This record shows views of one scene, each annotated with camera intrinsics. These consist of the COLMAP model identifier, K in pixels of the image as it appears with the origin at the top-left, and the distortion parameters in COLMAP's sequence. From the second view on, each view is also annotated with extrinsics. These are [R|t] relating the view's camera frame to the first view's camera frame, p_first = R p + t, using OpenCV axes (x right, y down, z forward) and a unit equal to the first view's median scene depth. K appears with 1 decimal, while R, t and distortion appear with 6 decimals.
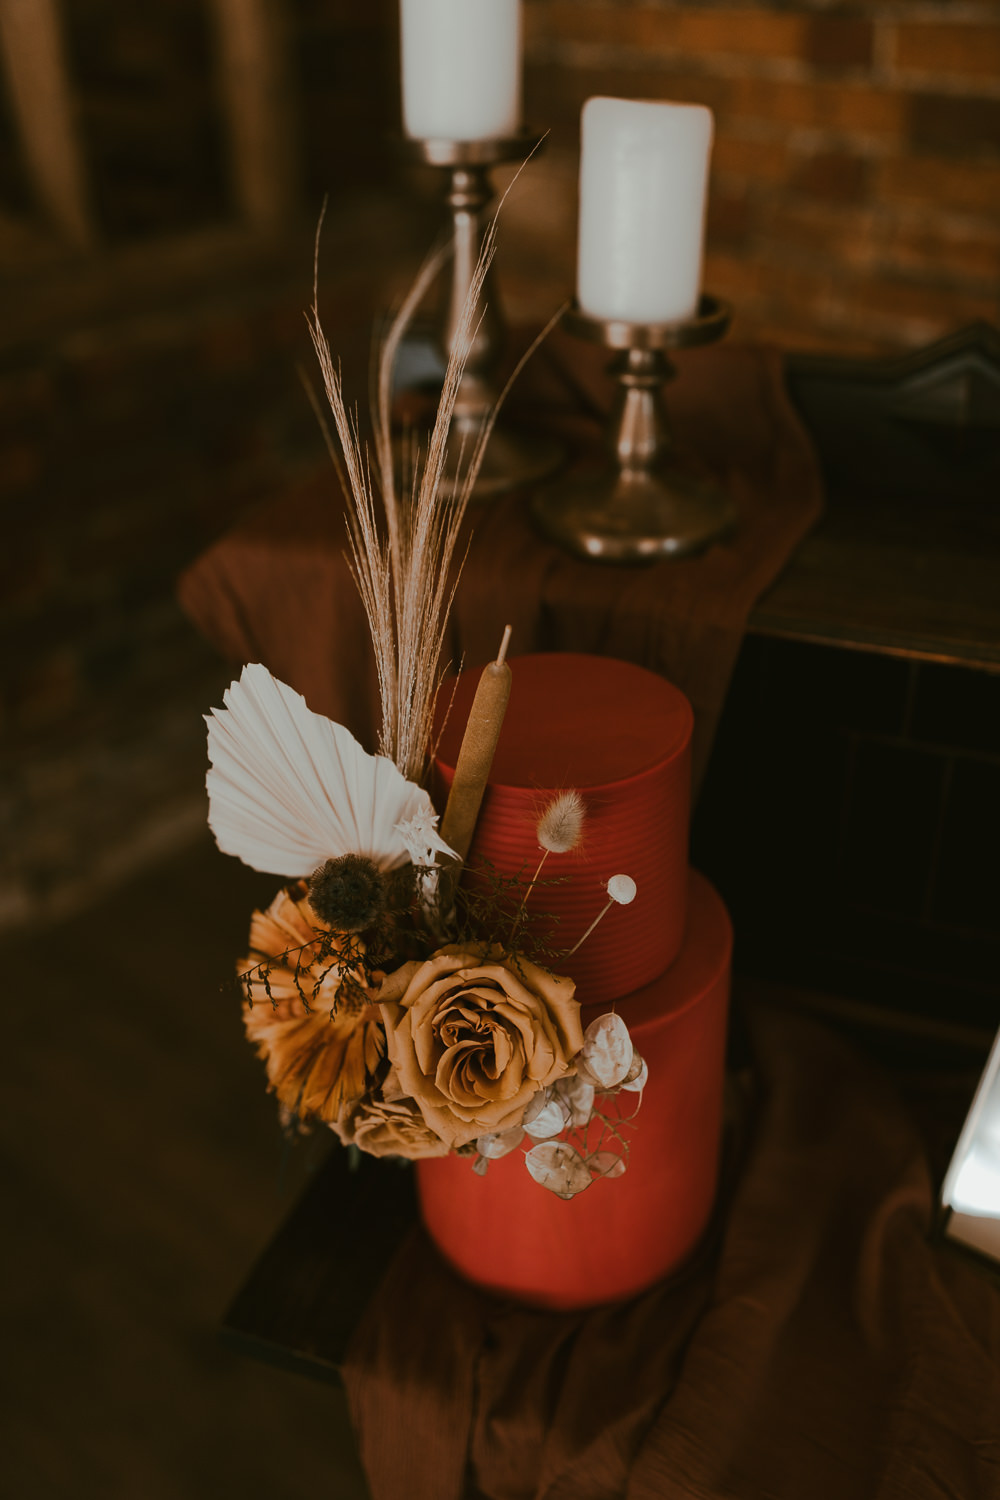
lens RADIAL K [[1427.6, 0, 497.6], [0, 1427.6, 751.8], [0, 0, 1]] dist [-0.002112, 0.011034]
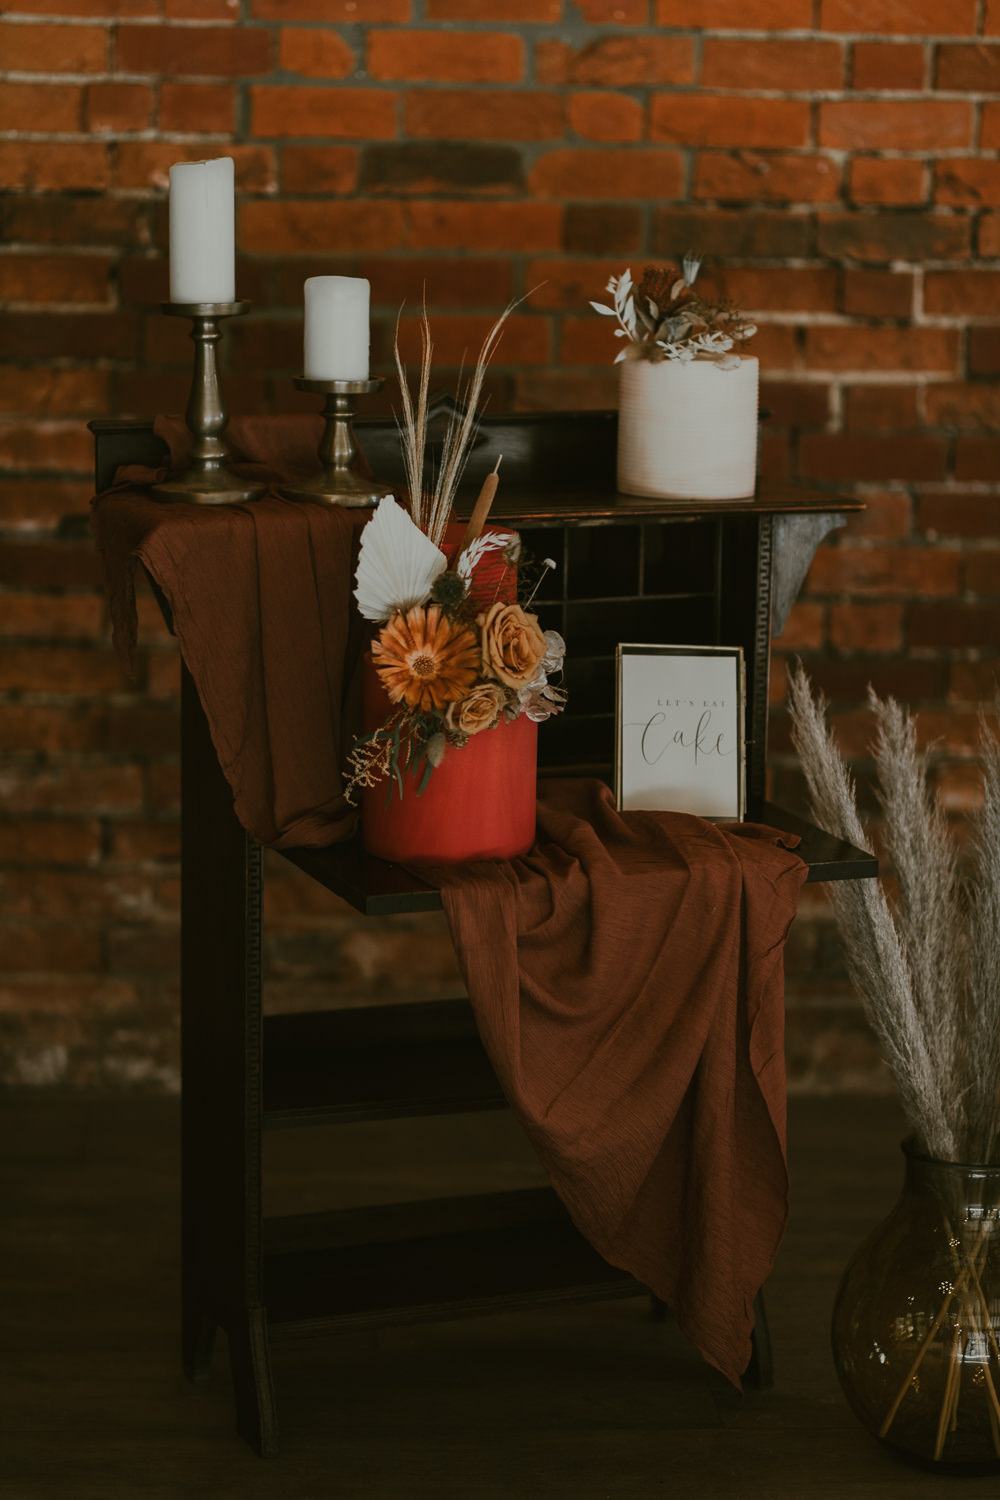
lens RADIAL K [[3466.9, 0, 500.0], [0, 3466.9, 750.0], [0, 0, 1]] dist [-0.019373, 0.153958]
pose [[0.677604, -0.109781, 0.727187, -3.096282], [0.346414, 0.919875, -0.183924, 1.044720], [-0.648729, 0.376535, 0.661340, -1.962909]]
